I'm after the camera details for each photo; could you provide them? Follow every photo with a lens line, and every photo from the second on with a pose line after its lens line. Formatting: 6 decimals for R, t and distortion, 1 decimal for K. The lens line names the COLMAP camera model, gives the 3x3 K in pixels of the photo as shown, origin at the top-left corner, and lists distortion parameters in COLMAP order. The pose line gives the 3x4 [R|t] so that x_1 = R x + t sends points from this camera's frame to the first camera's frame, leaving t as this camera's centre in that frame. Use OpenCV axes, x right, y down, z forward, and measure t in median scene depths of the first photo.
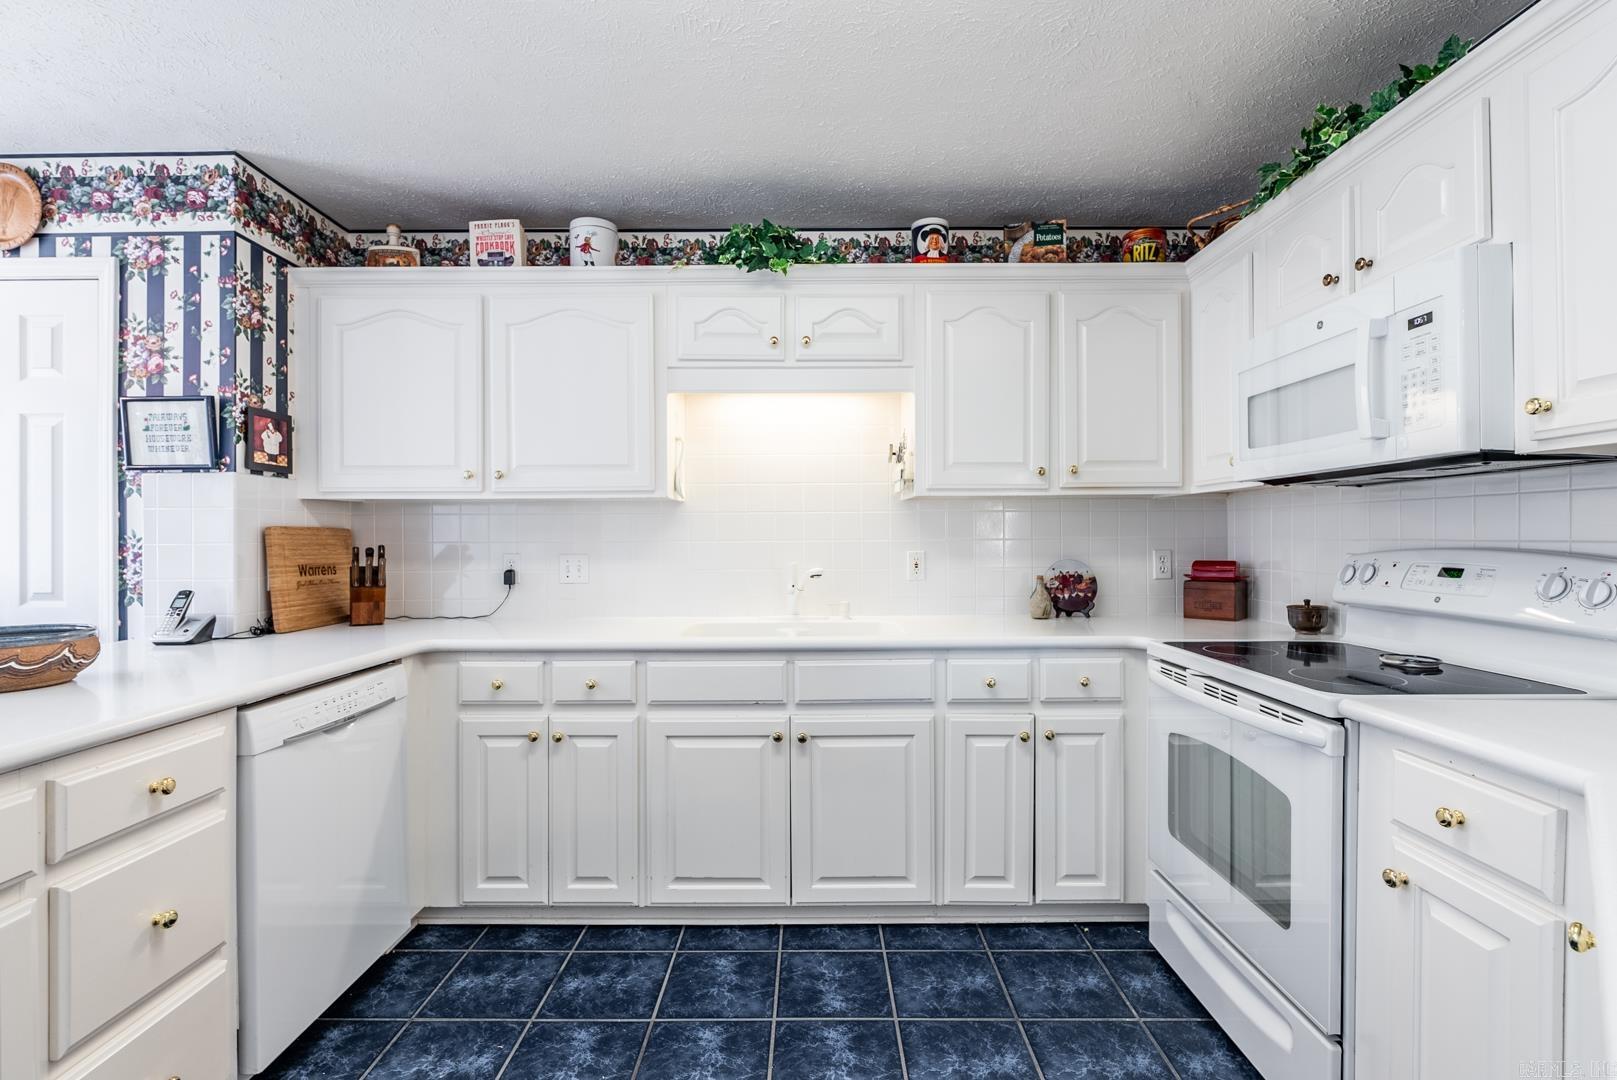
lens RADIAL K [[725.4, 0, 808.5], [0, 725.4, 540.0], [0, 0, 1]] dist [-0.009190, 0.000558]
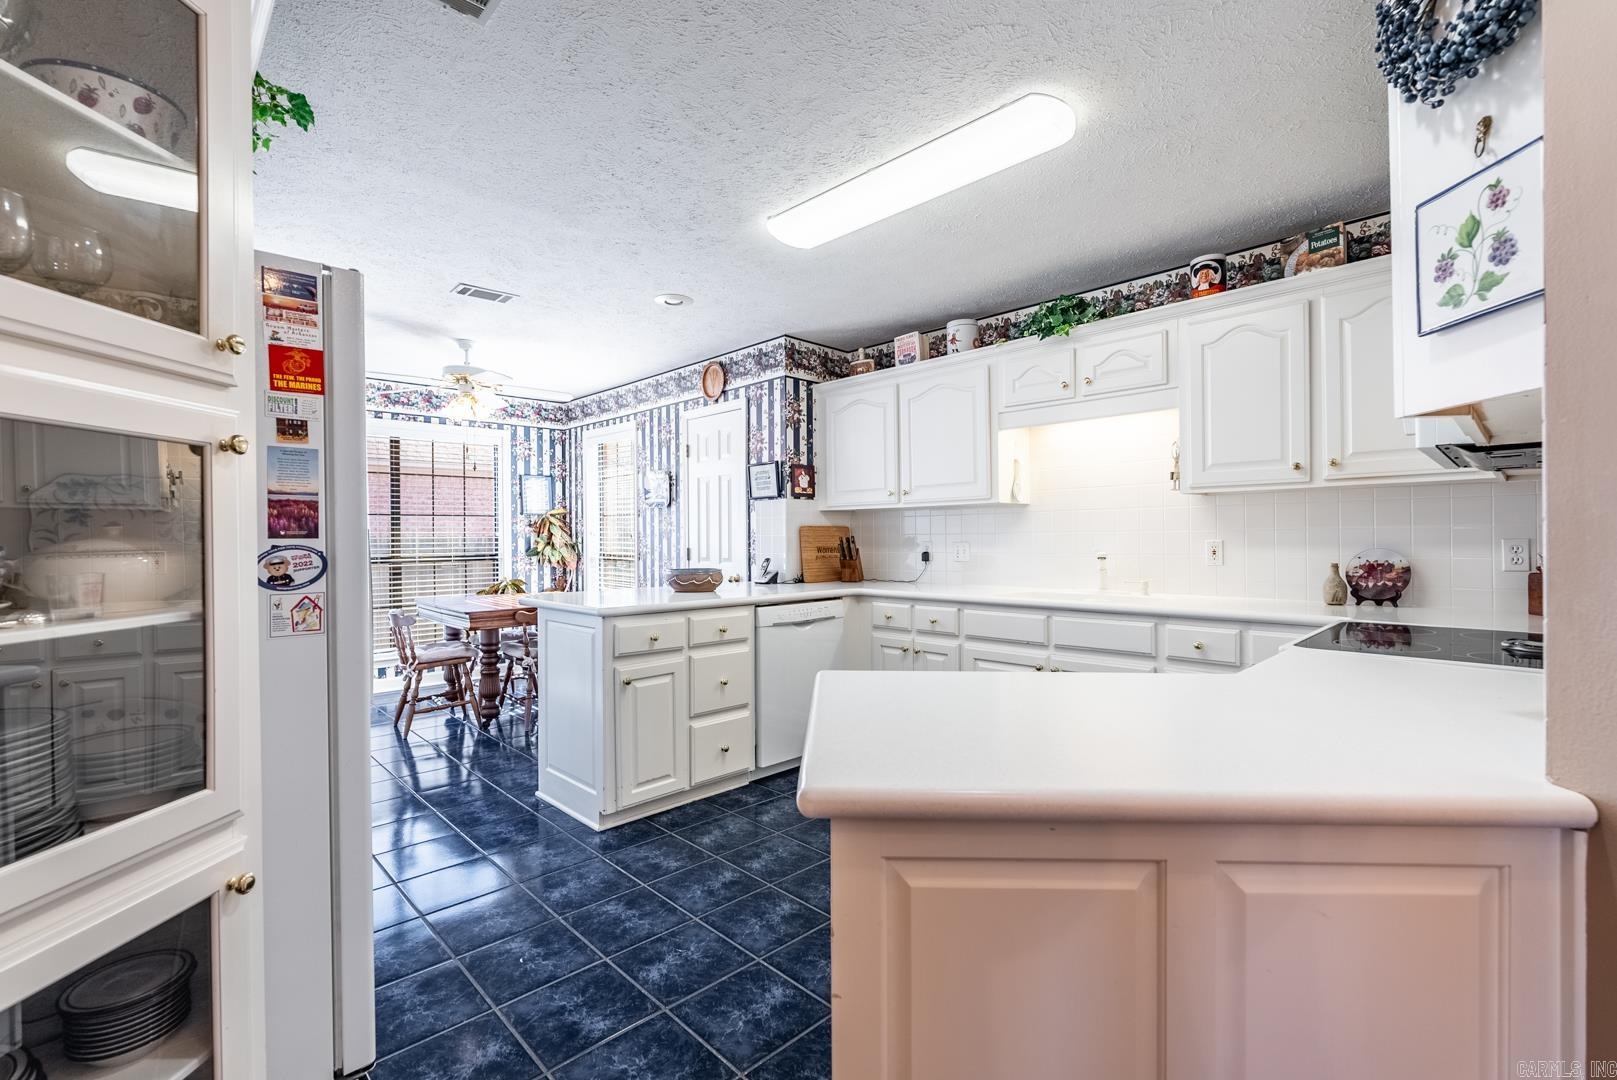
lens RADIAL K [[716.1, 0, 808.5], [0, 716.1, 540.0], [0, 0, 1]] dist [-0.009703, 0.001083]
pose [[0.695360, 0.000608, -0.718661, 0.603668], [0.003426, 0.999985, 0.004162, 0.009936], [0.718653, -0.005356, 0.695348, -0.289142]]
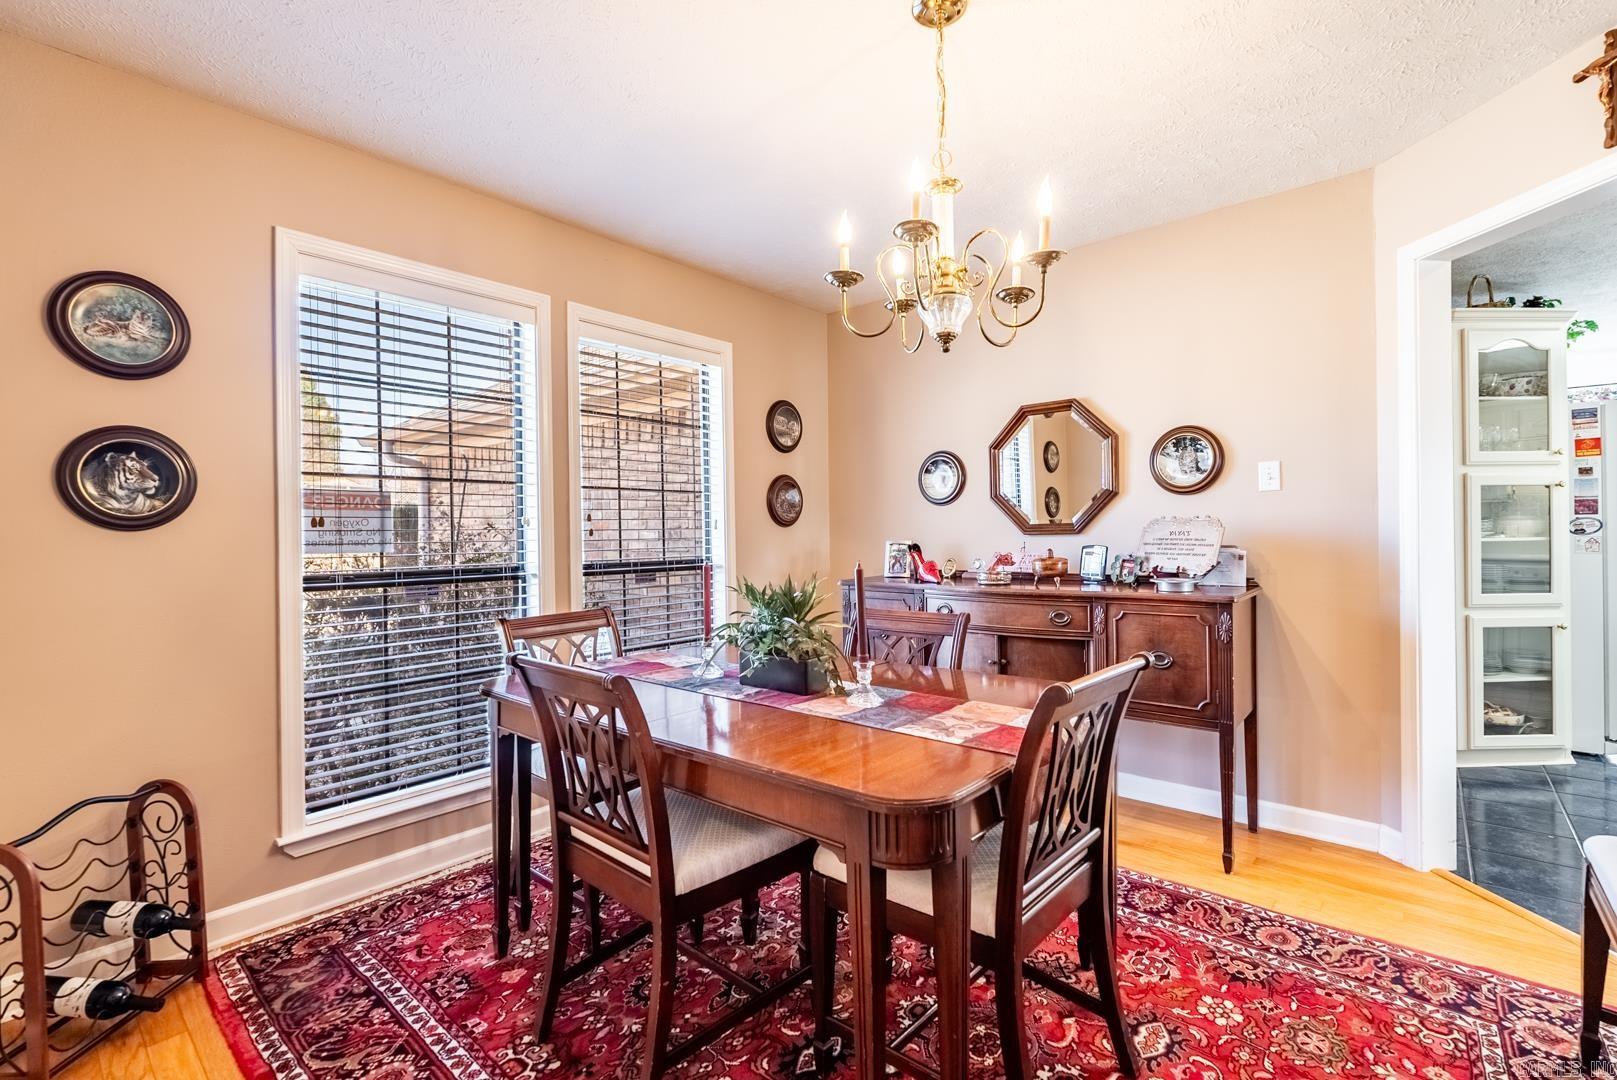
lens RADIAL K [[716.1, 0, 808.5], [0, 716.1, 540.0], [0, 0, 1]] dist [-0.009703, 0.001083]
pose [[-0.654078, 0.015890, -0.756260, 2.215637], [0.012984, 0.999868, 0.009779, 0.029260], [0.756316, -0.003423, -0.654198, -0.461117]]
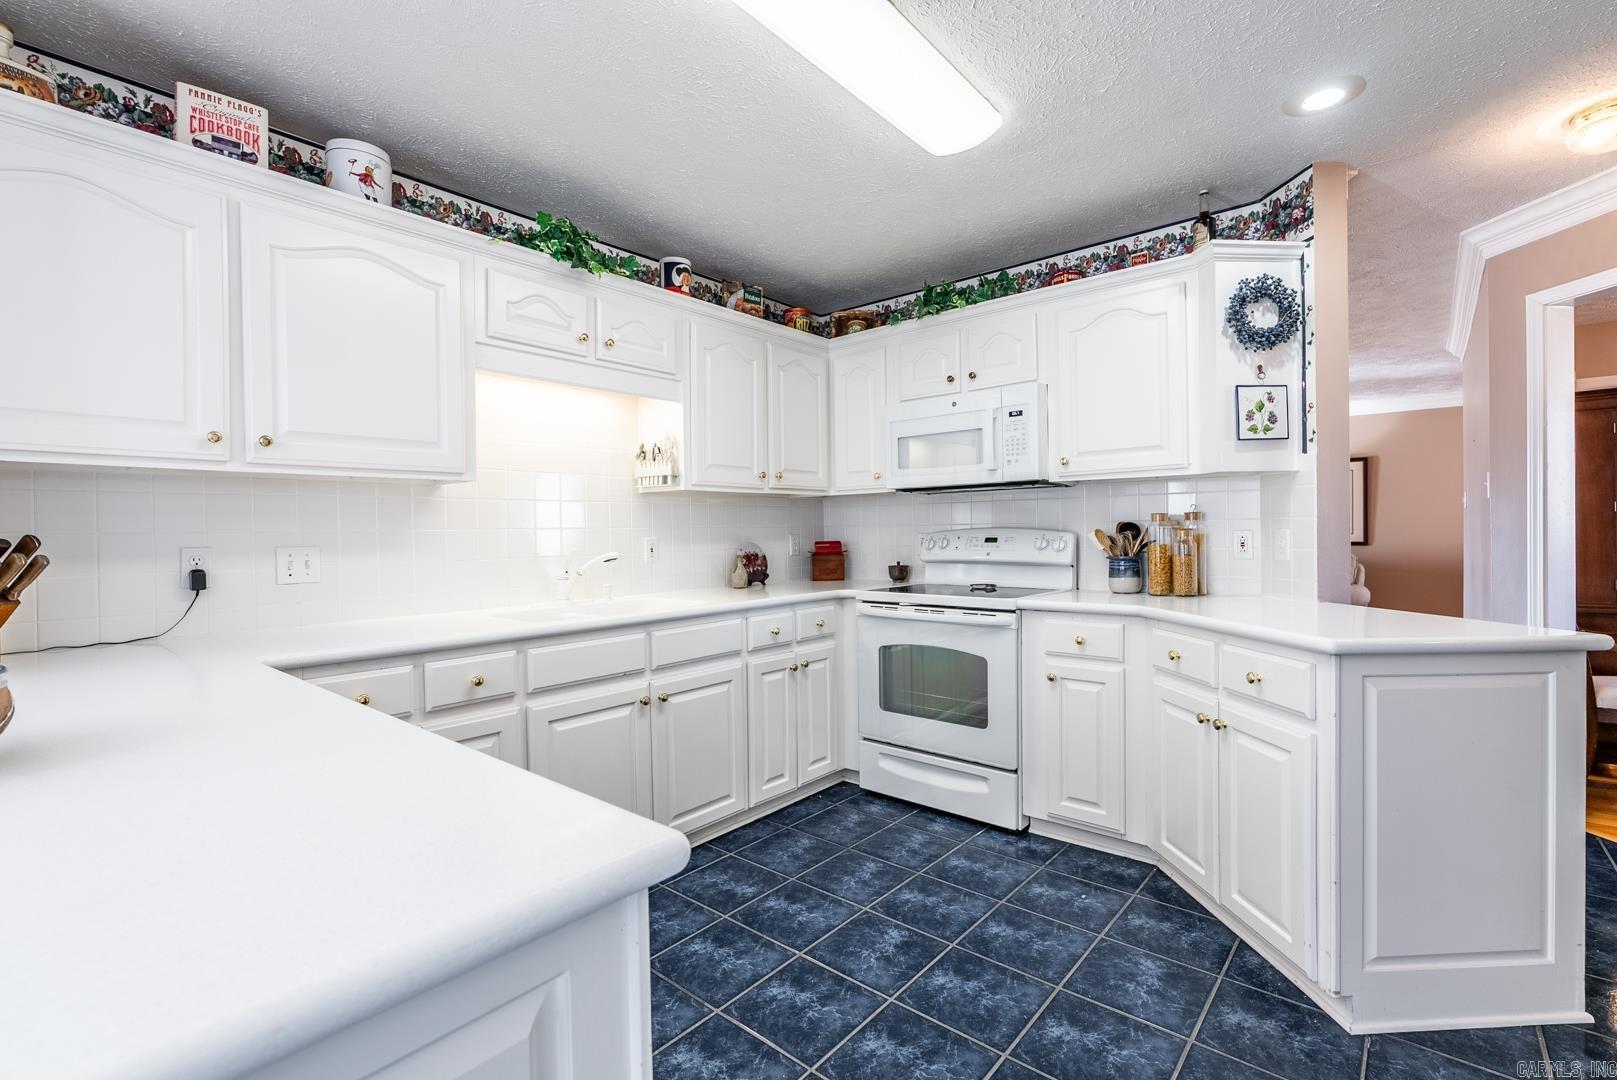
lens RADIAL K [[716.1, 0, 808.5], [0, 716.1, 540.0], [0, 0, 1]] dist [-0.009703, 0.001083]
pose [[0.651466, -0.013990, 0.758549, -0.650094], [0.014407, 0.999878, 0.006067, 0.018786], [-0.758541, 0.006975, 0.651588, 0.081019]]
